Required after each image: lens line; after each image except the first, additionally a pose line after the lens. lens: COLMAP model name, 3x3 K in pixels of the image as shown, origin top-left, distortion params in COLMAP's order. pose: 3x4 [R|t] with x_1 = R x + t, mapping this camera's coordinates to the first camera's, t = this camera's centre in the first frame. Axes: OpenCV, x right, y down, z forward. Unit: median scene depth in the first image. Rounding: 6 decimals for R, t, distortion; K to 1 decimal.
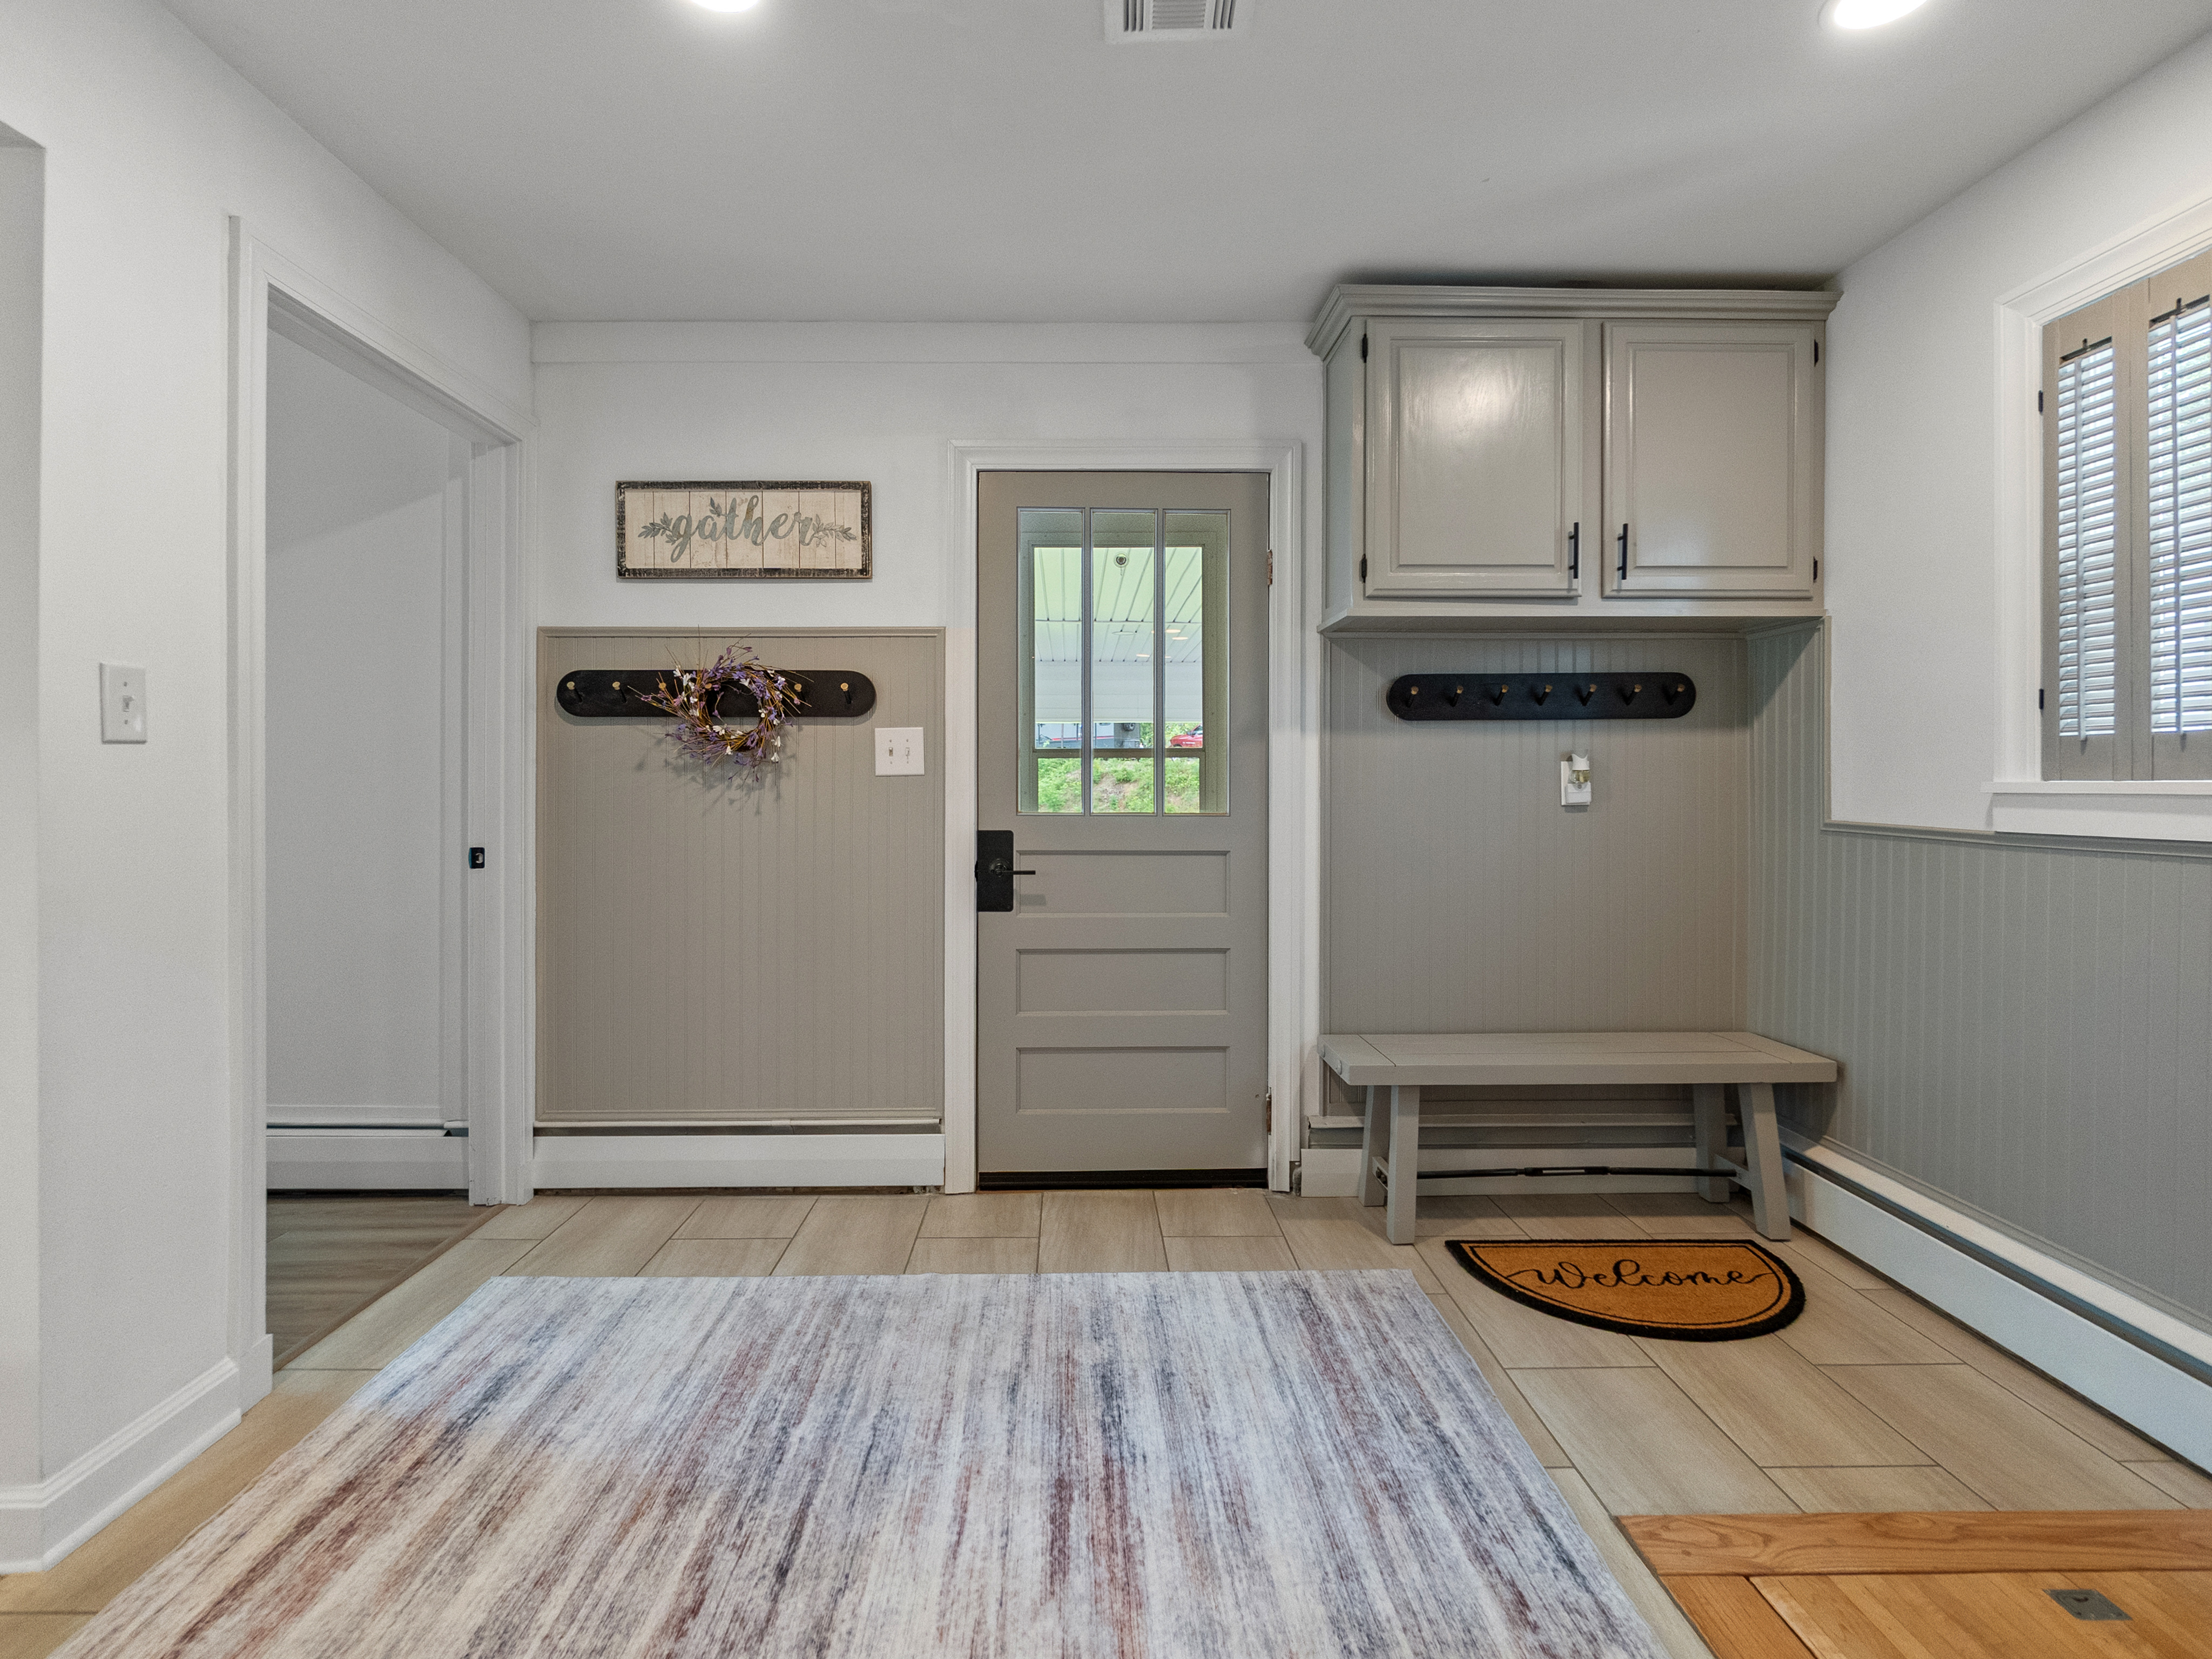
lens RADIAL K [[1107.5, 0, 1058.5], [0, 1107.5, 800.4], [0, 0, 1]] dist [-0.019852, 0.007881]
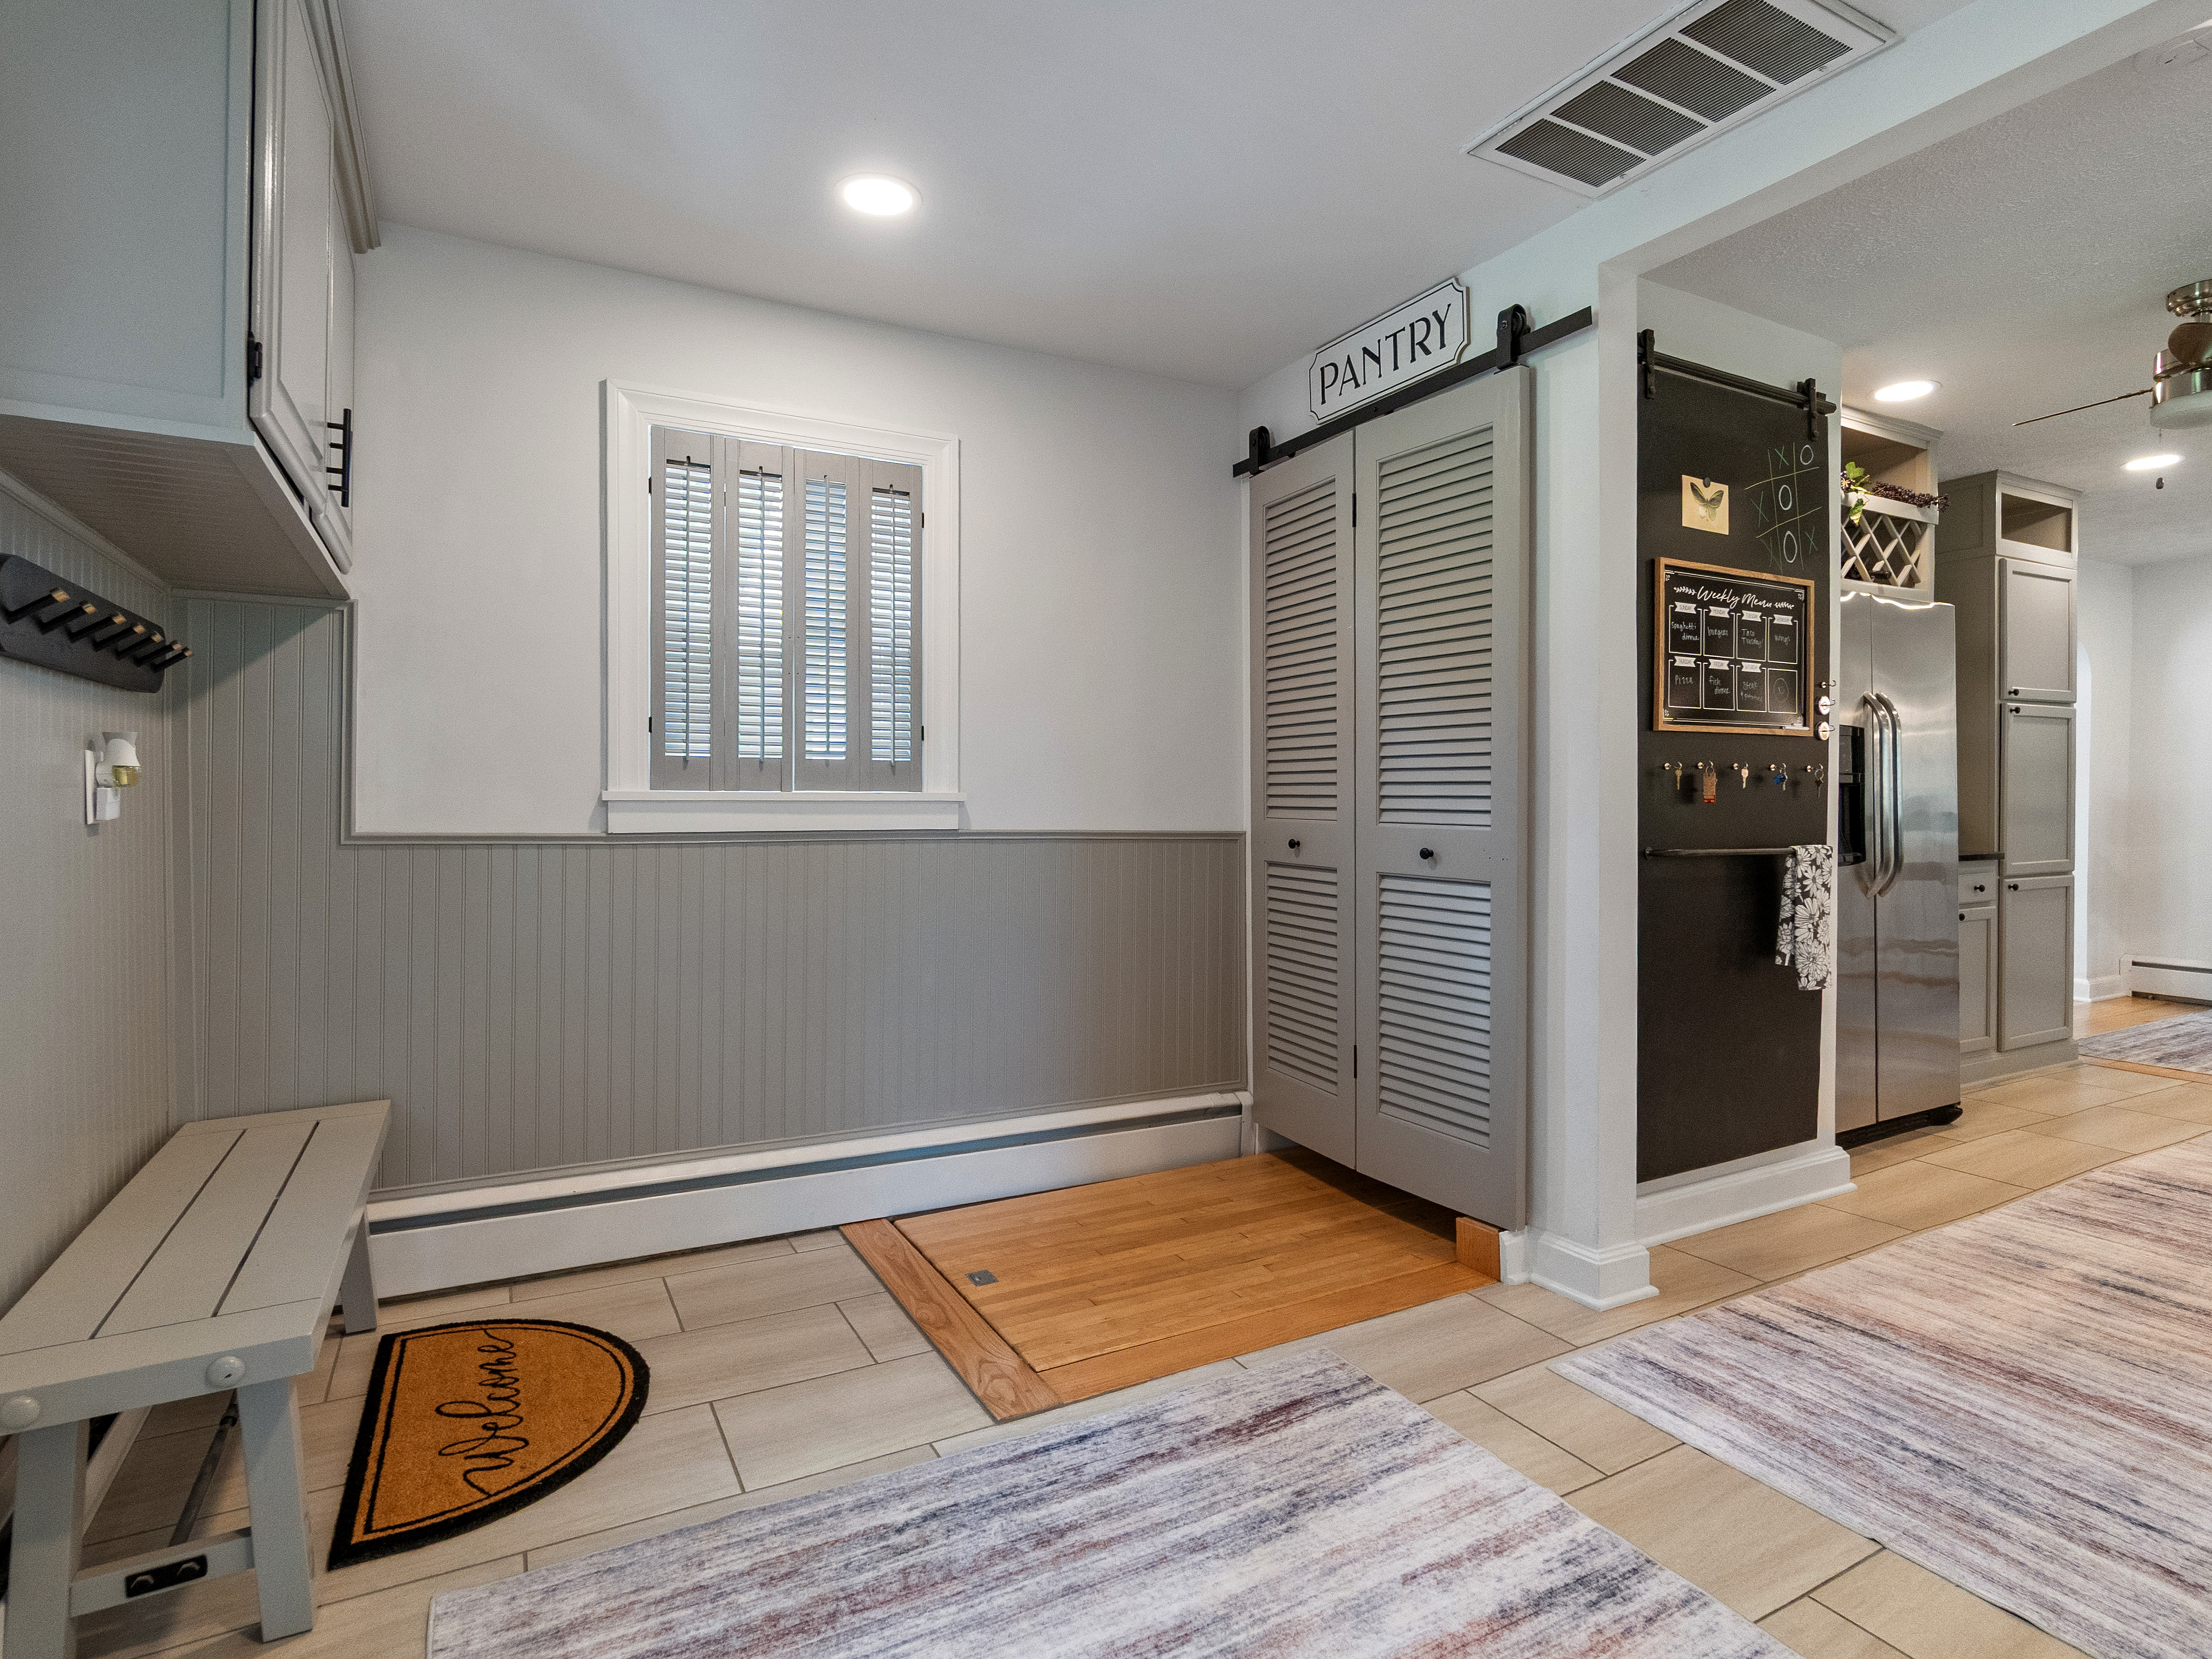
lens RADIAL K [[1071.4, 0, 1098.3], [0, 1071.4, 806.4], [0, 0, 1]] dist [-0.001997, 0.001090]
pose [[-0.460361, -0.004407, 0.887721, -0.319733], [0.011555, 0.999873, 0.010955, -0.005022], [-0.887657, 0.015301, -0.460252, 0.831620]]
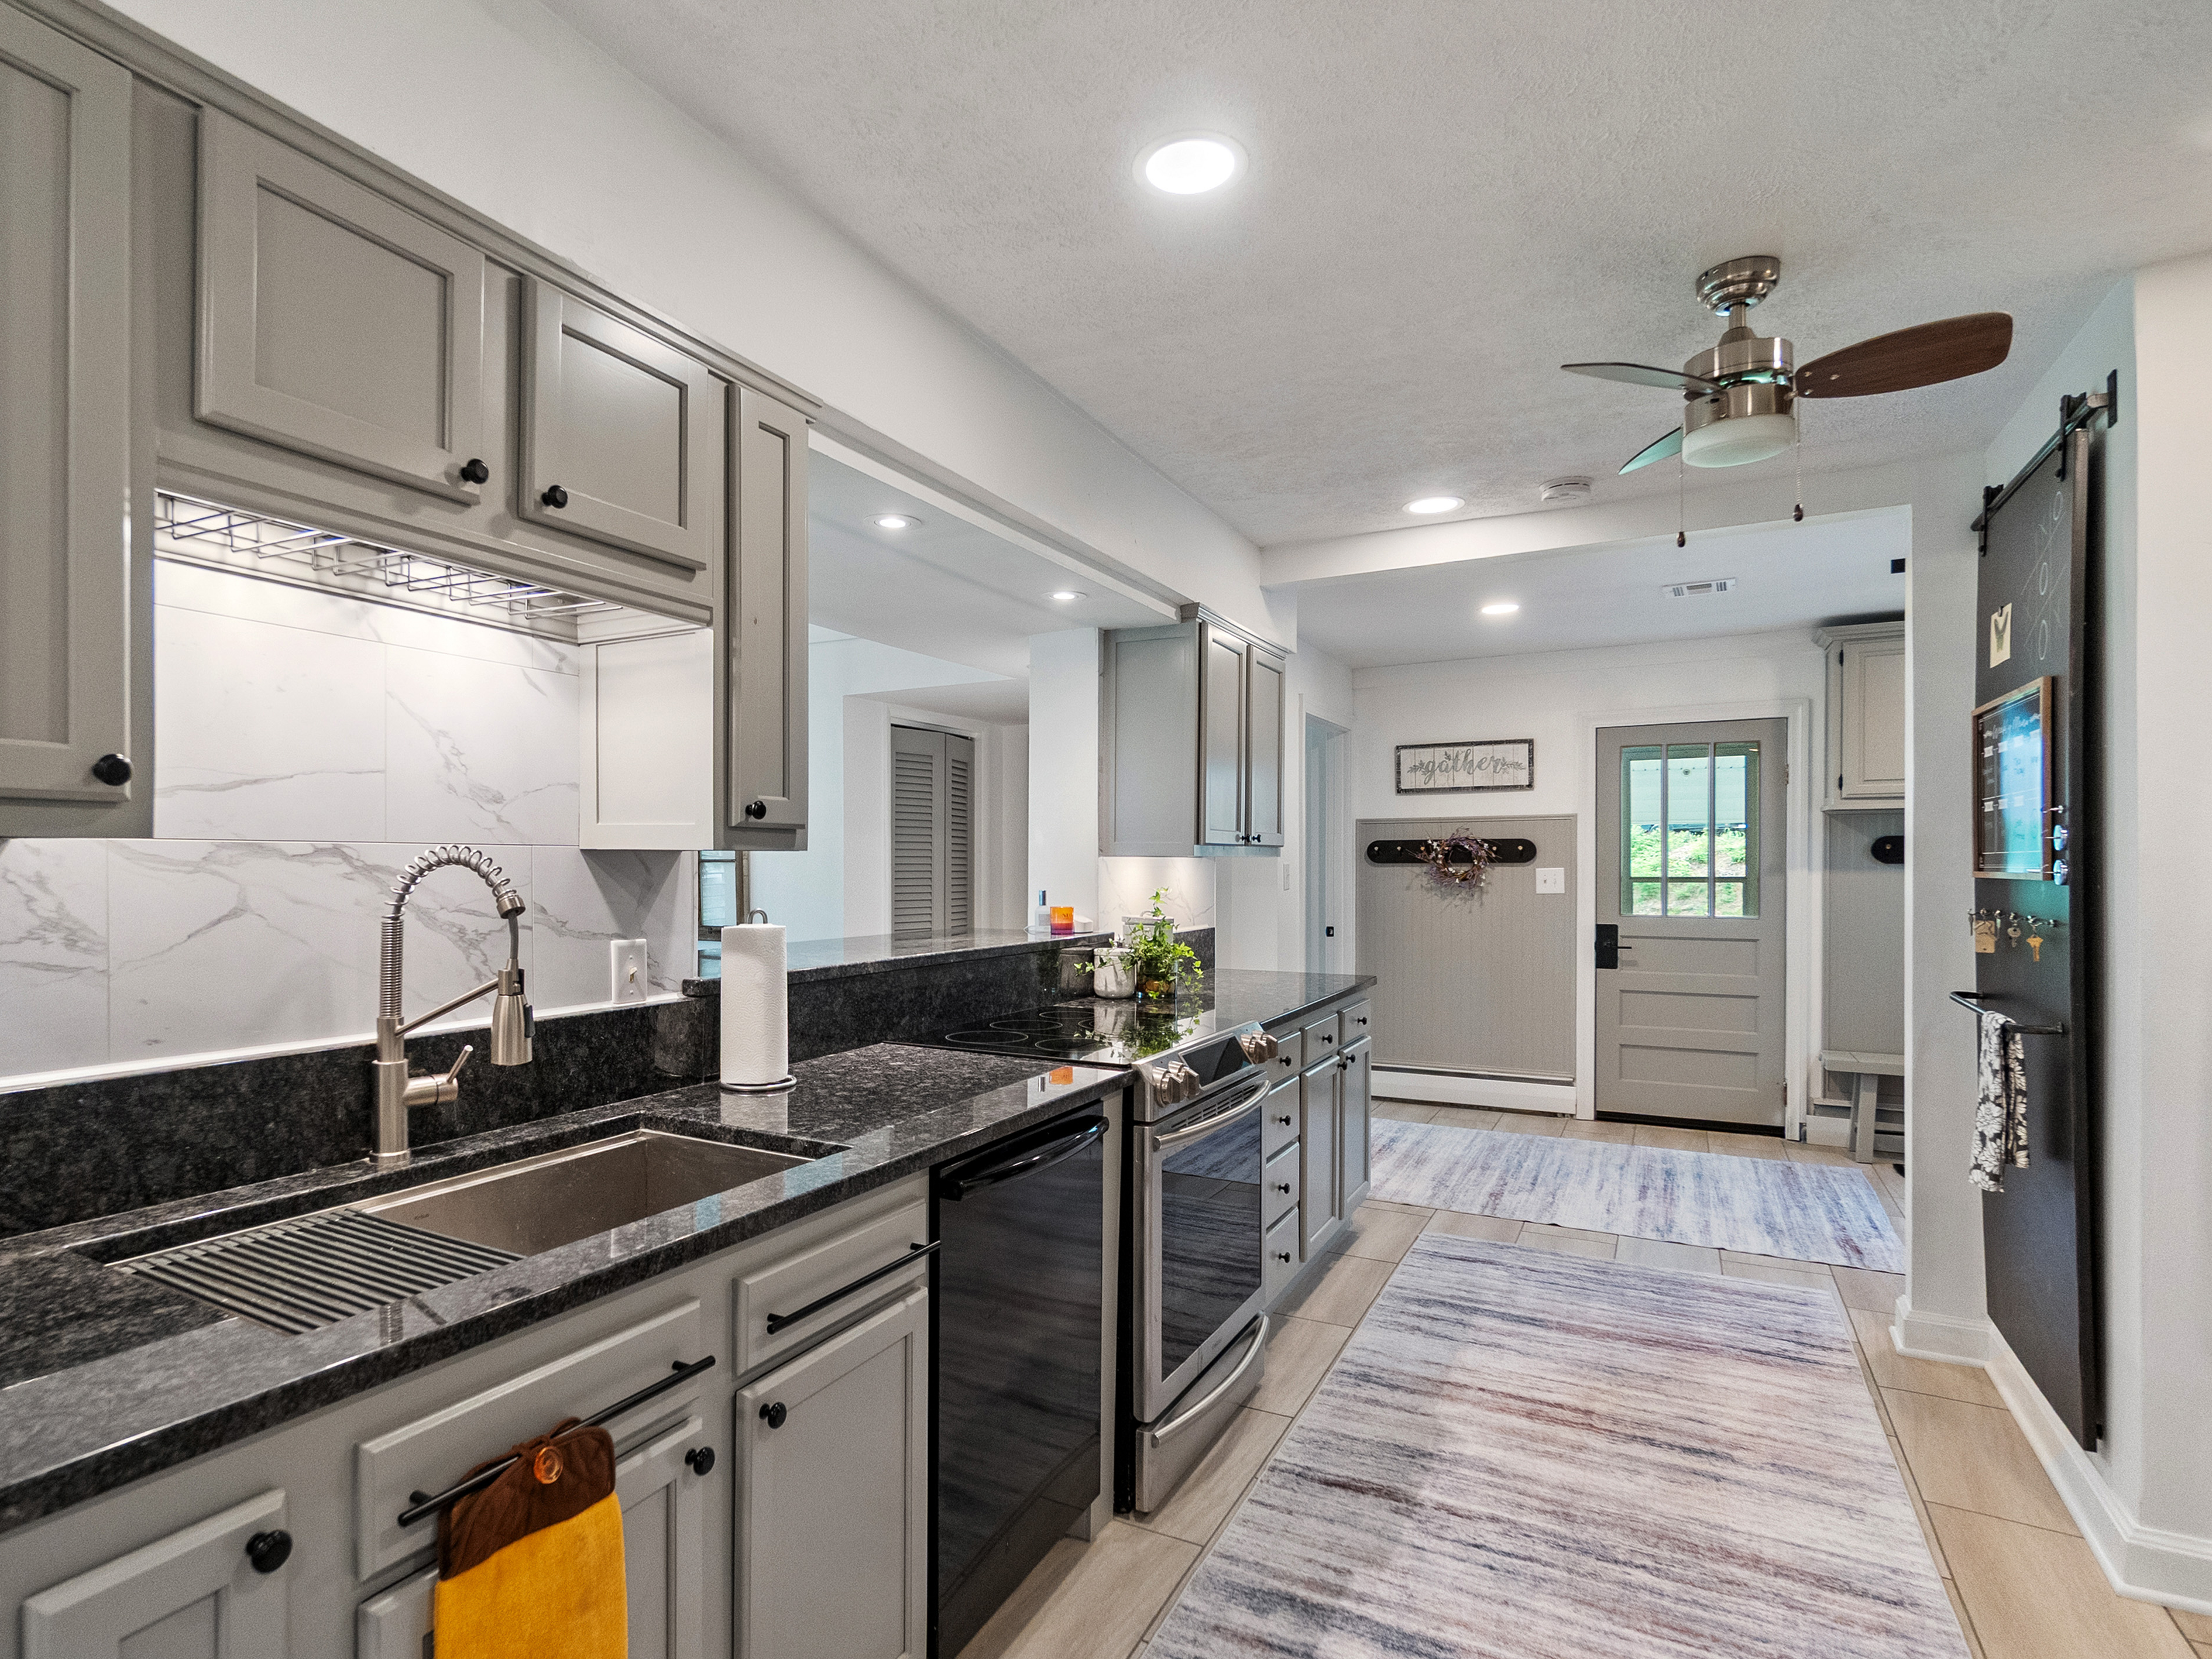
lens RADIAL K [[1218.6, 0, 993.2], [0, 1218.6, 866.0], [0, 0, 1]] dist [-0.002300, 0.001276]
pose [[0.878287, 0.001667, -0.478131, 0.014977], [-0.006145, 0.999951, -0.007803, -0.048607], [0.478094, 0.009792, 0.878254, -1.293148]]
